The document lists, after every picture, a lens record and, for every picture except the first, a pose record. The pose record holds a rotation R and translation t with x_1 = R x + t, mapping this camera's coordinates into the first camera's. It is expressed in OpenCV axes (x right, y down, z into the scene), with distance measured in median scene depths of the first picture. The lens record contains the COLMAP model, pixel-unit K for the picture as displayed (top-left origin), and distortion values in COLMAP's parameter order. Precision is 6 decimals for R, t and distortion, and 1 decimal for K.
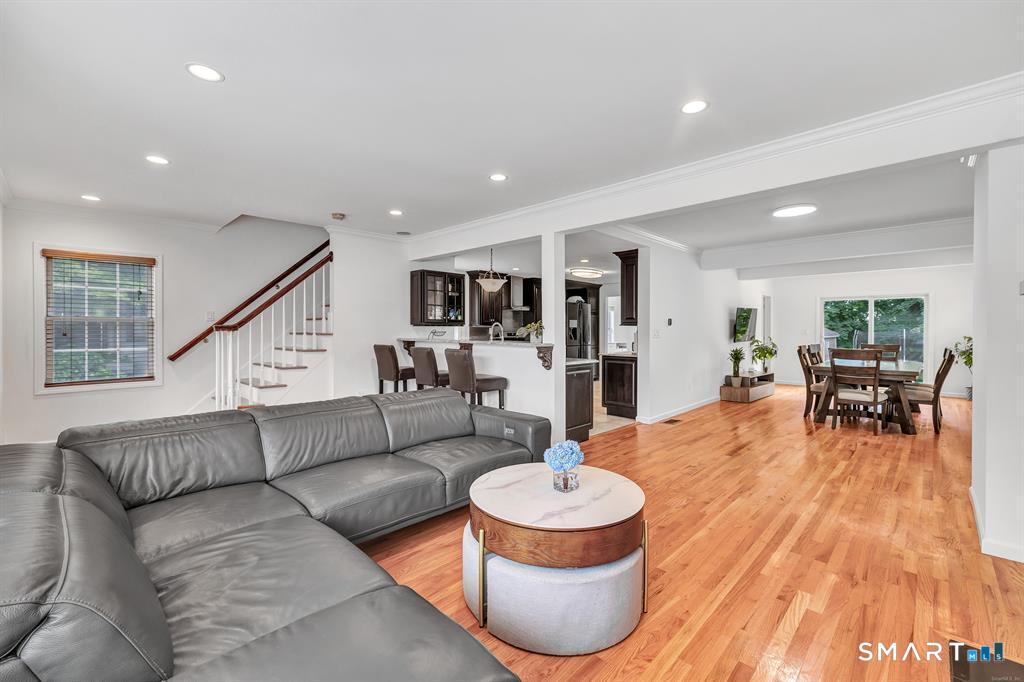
lens RADIAL K [[432.2, 0, 527.6], [0, 432.2, 334.1], [0, 0, 1]] dist [0.000802, 0.000326]
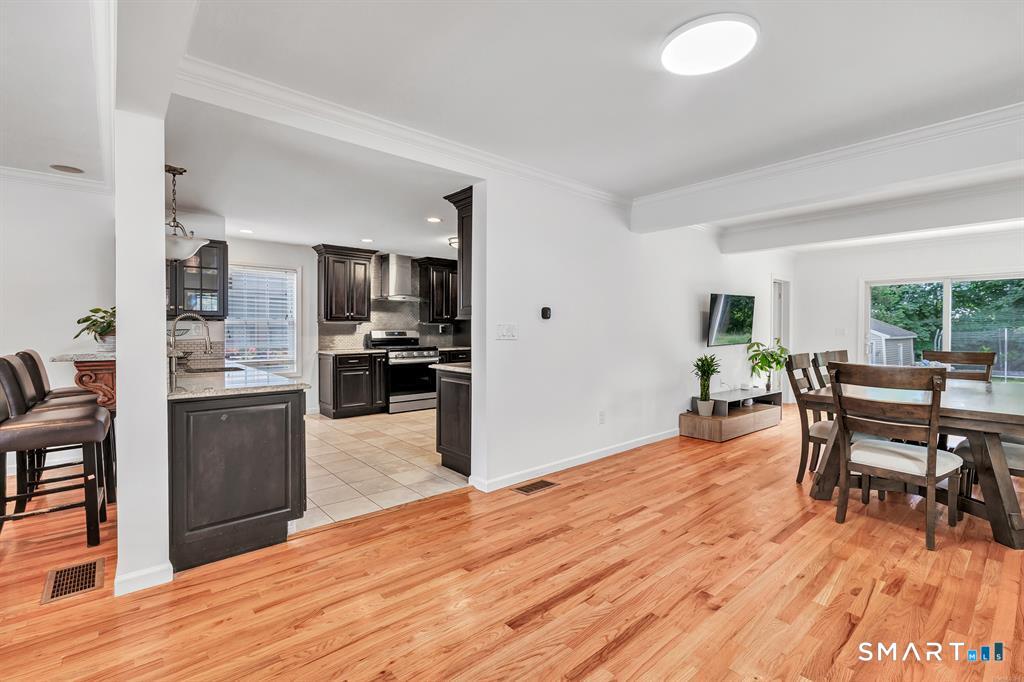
lens RADIAL K [[432.2, 0, 511.6], [0, 432.2, 333.0], [0, 0, 1]] dist [0.000802, 0.000326]
pose [[0.990845, 0.002592, -0.134978, 0.285505], [-0.002723, 0.999996, -0.000787, -0.000020], [0.134976, 0.001147, 0.990848, 0.323273]]
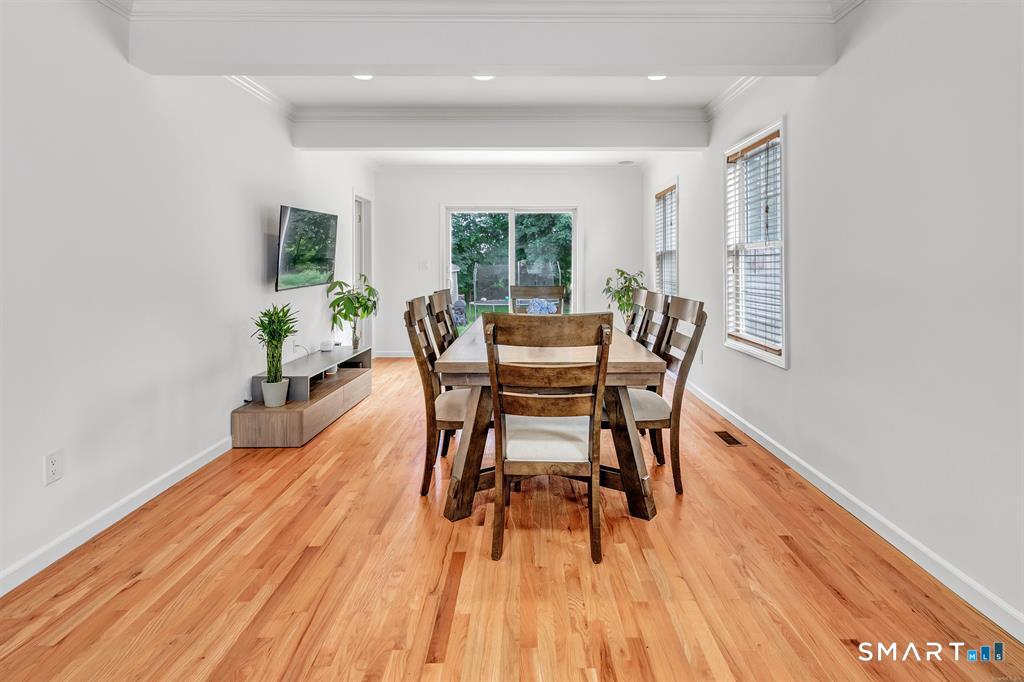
lens RADIAL K [[567.5, 0, 493.9], [0, 567.5, 261.9], [0, 0, 1]] dist [0.003671, -0.000837]
pose [[0.771584, -0.002914, 0.636121, 0.312190], [0.011548, 0.999889, -0.009427, -0.000732], [-0.636022, 0.014619, 0.771532, 0.480840]]
